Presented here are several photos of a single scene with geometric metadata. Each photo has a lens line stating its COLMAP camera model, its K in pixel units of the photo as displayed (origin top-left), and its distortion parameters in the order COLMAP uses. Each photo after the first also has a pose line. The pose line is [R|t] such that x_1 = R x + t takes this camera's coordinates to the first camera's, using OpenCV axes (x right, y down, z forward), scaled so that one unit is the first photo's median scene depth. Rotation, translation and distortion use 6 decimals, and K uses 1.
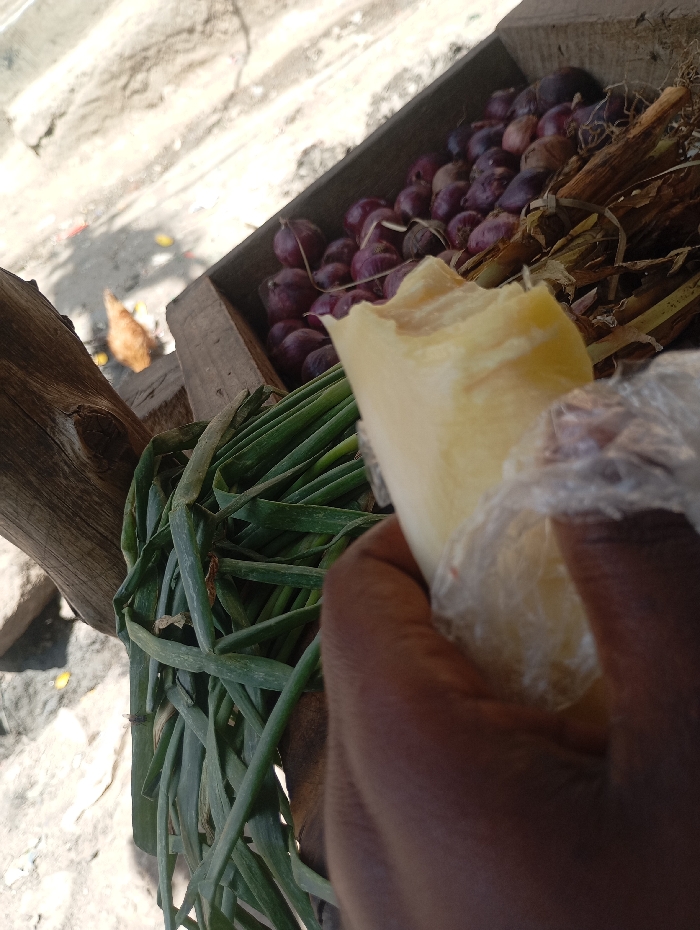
lens RADIAL K [[768.8, 0, 350.0], [0, 768.8, 465.0], [0, 0, 1]] dist [0.060750, -0.071698]
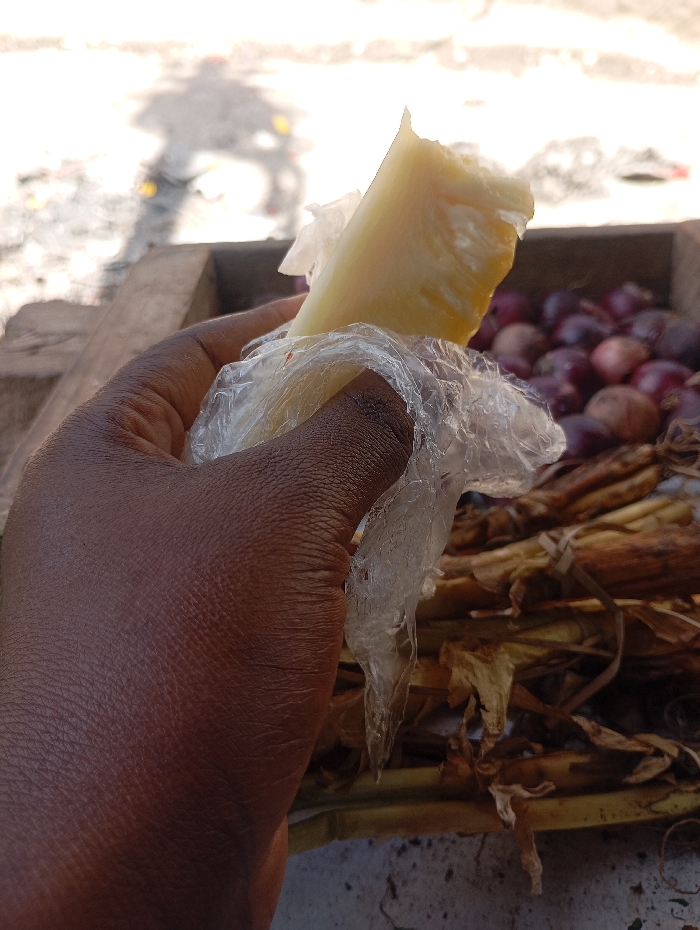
lens RADIAL K [[768.8, 0, 350.0], [0, 768.8, 465.0], [0, 0, 1]] dist [0.060750, -0.071698]
pose [[0.802661, 0.592279, 0.070287, 0.005353], [-0.595162, 0.803063, 0.029525, -0.178321], [-0.038958, -0.065531, 0.997090, 0.189579]]
